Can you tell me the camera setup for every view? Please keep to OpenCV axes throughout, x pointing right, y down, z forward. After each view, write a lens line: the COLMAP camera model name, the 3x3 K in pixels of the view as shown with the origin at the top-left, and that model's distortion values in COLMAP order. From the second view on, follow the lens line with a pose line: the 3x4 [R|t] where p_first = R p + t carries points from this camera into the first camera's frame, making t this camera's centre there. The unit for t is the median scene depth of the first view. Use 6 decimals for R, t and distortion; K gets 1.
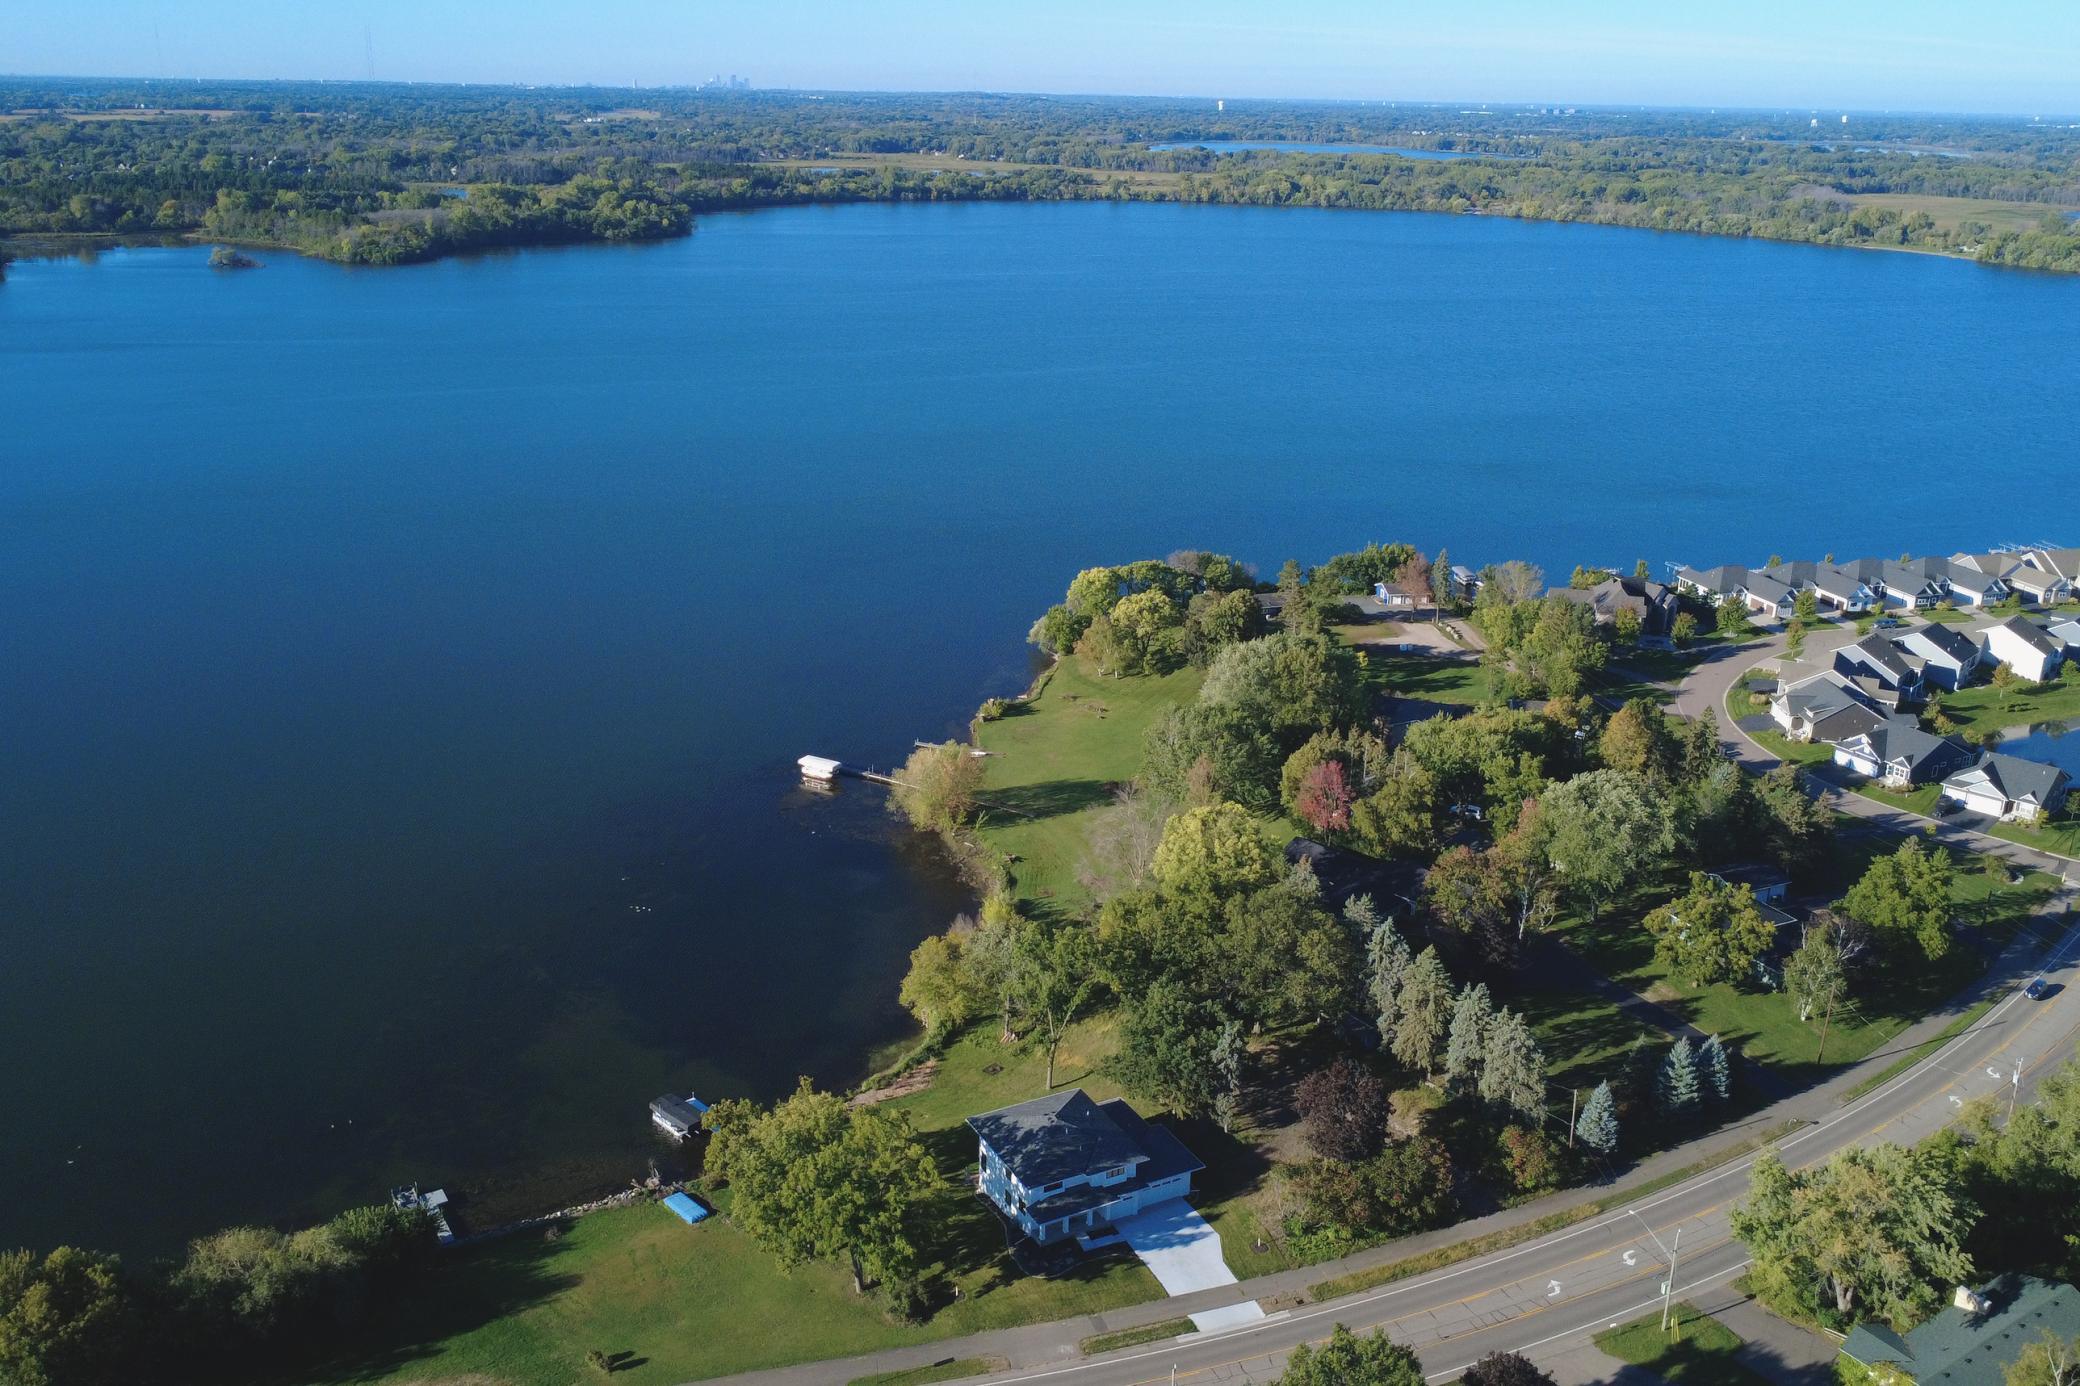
lens RADIAL K [[1776.1, 0, 1047.7], [0, 1776.1, 688.9], [0, 0, 1]] dist [0.004280, -0.009740]
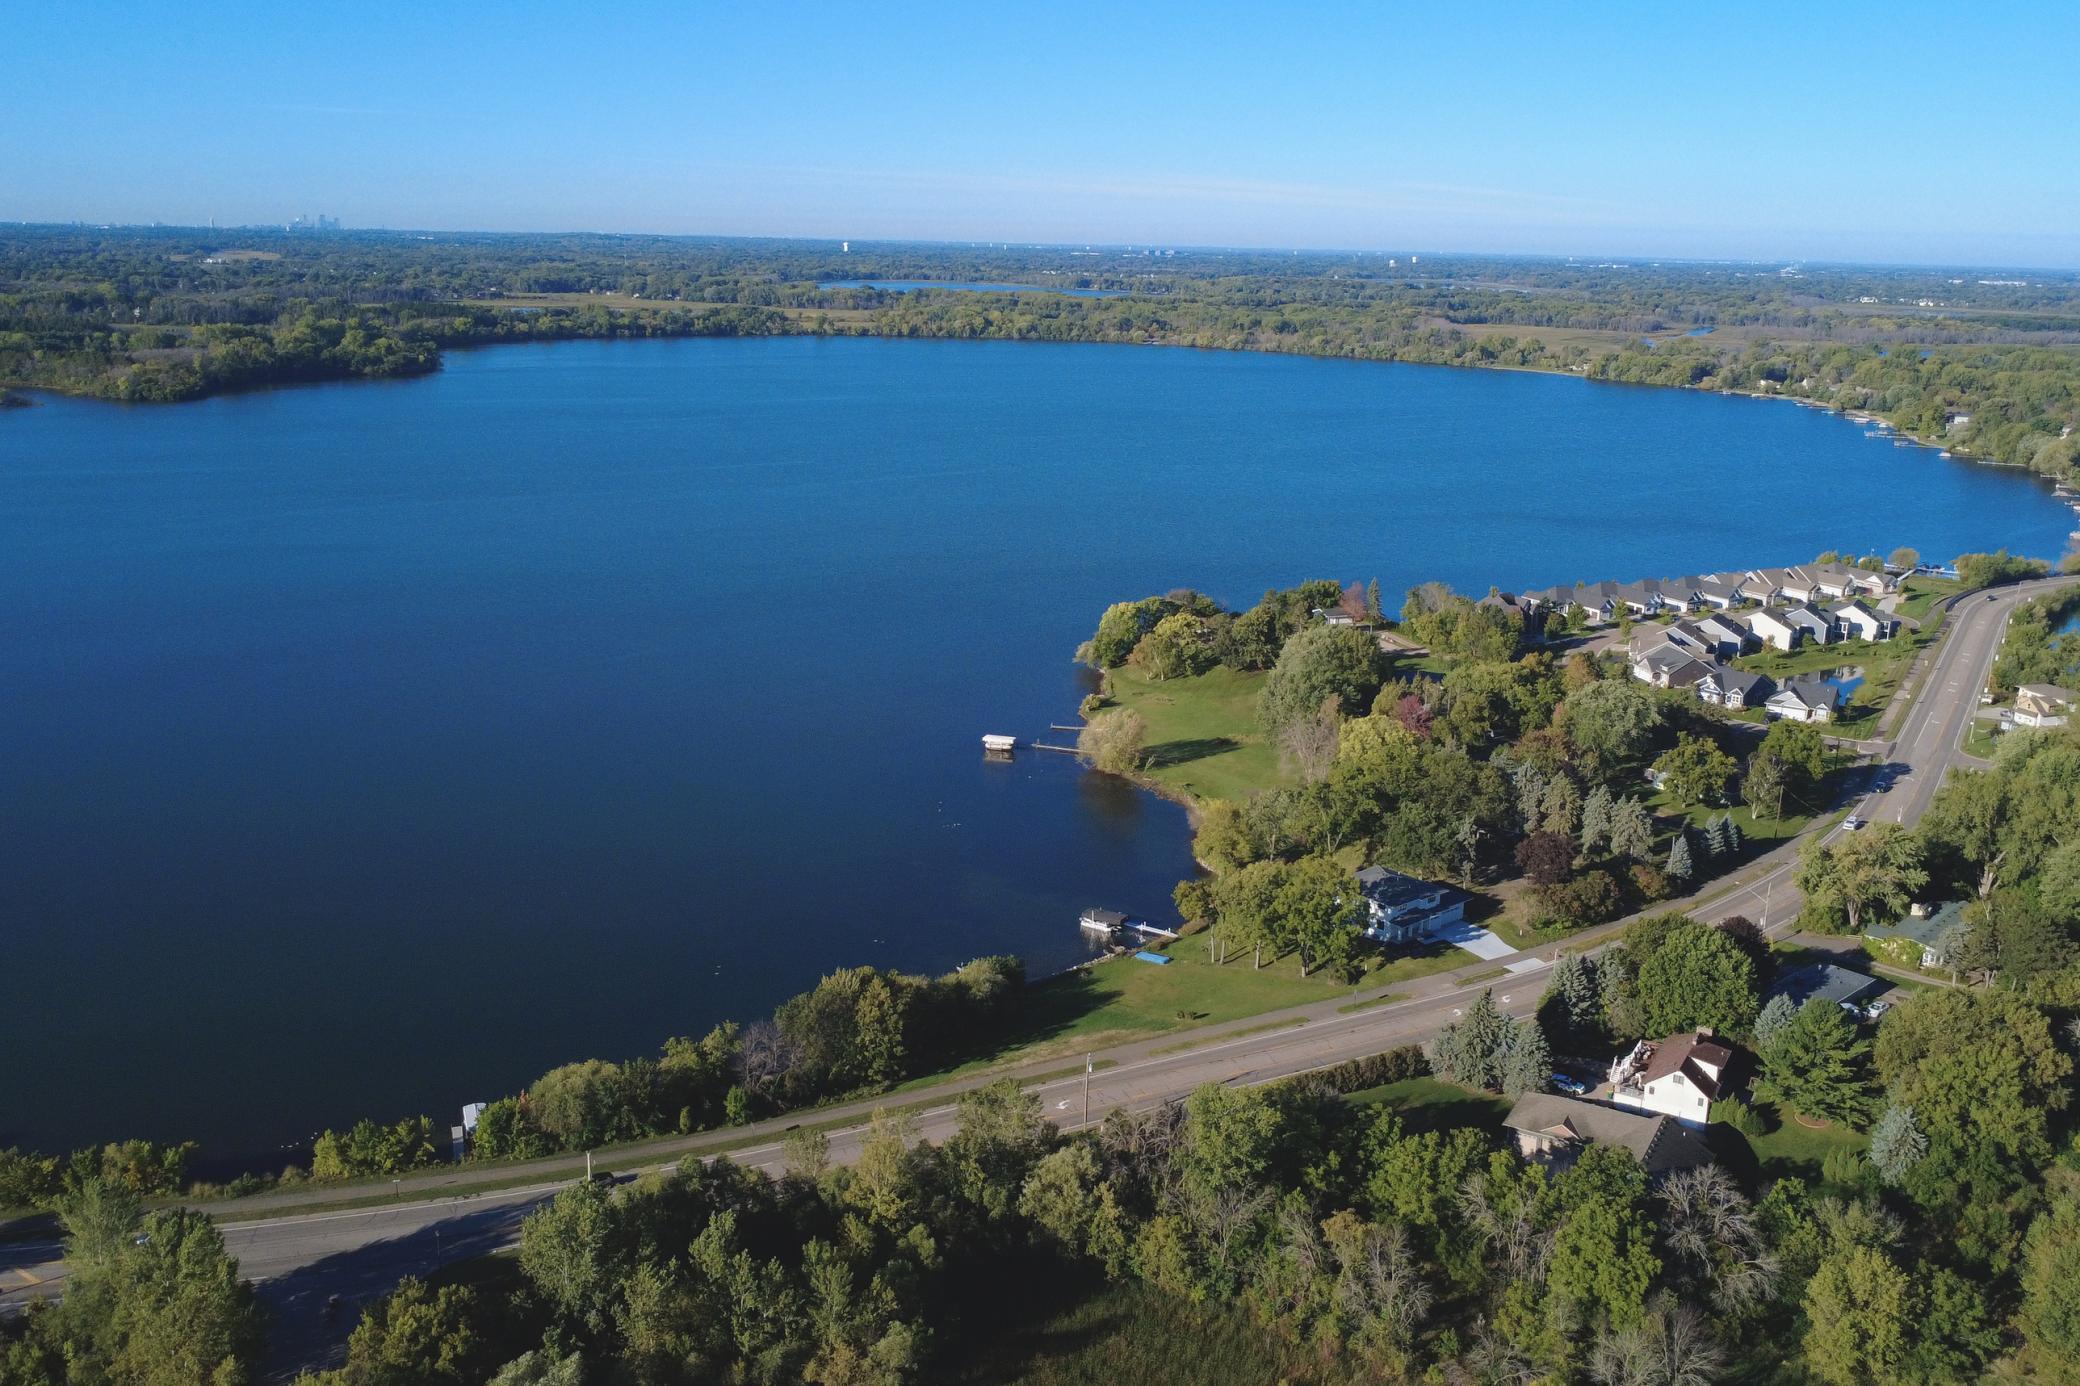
lens RADIAL K [[1776.1, 0, 1057.1], [0, 1776.1, 697.9], [0, 0, 1]] dist [0.004280, -0.009740]
pose [[0.976217, -0.051872, 0.210498, -0.296579], [0.066133, 0.995927, -0.061284, 0.077624], [-0.206462, 0.073748, 0.975671, -0.249699]]
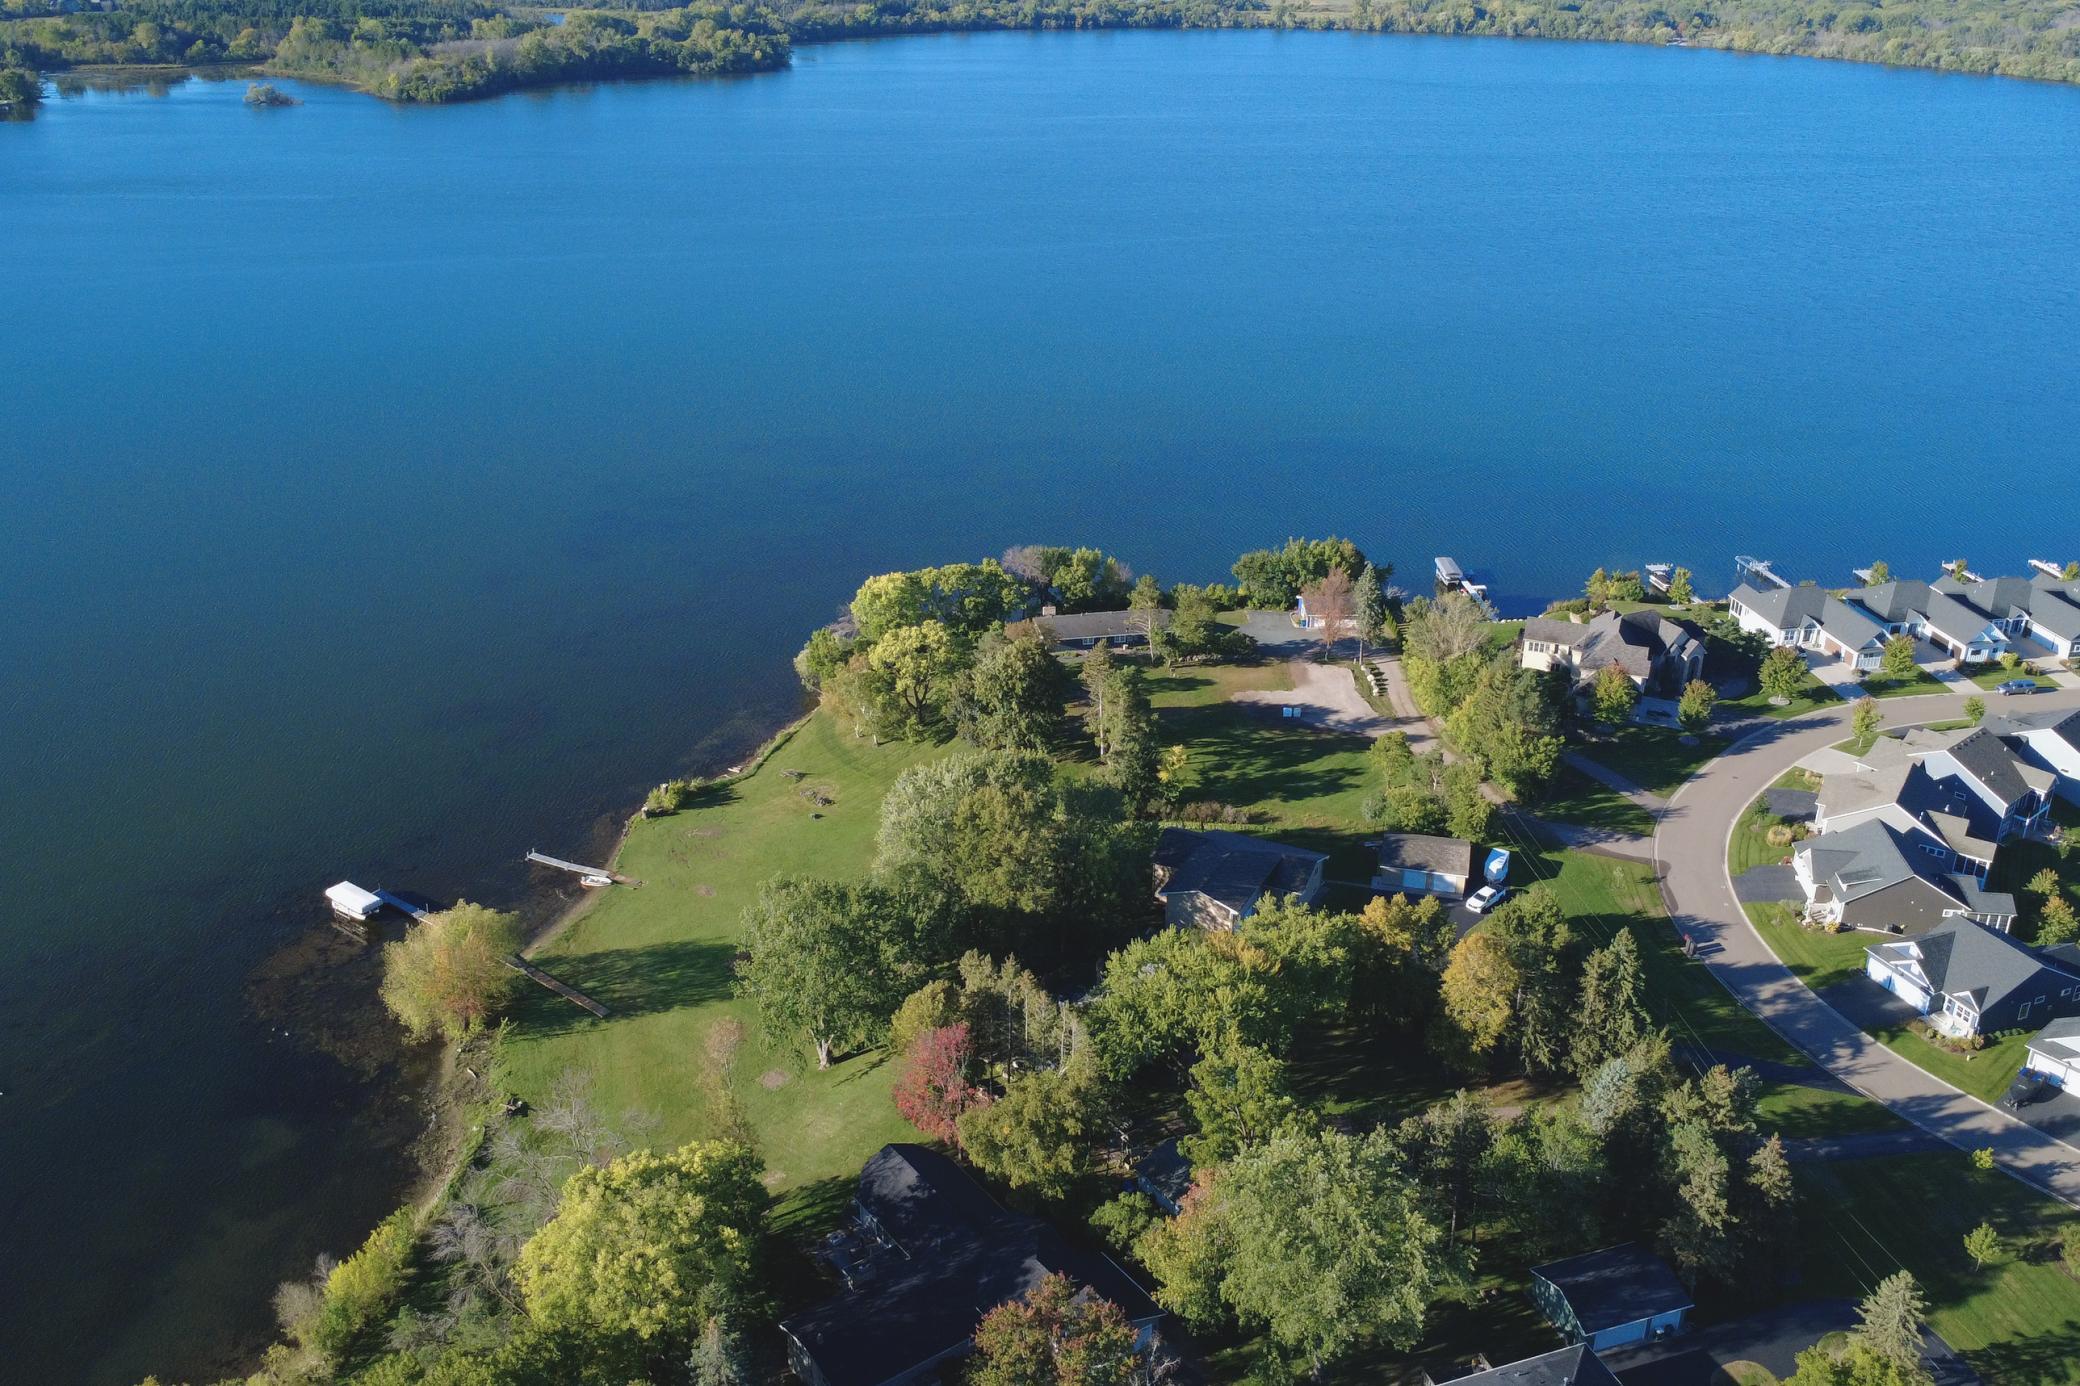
lens RADIAL K [[1776.1, 0, 1073.6], [0, 1776.1, 693.7], [0, 0, 1]] dist [0.004280, -0.009740]
pose [[0.994528, 0.038144, -0.097259, 0.176063], [-0.029021, 0.995191, 0.093554, -0.089837], [0.100360, -0.090220, 0.990852, 0.281445]]
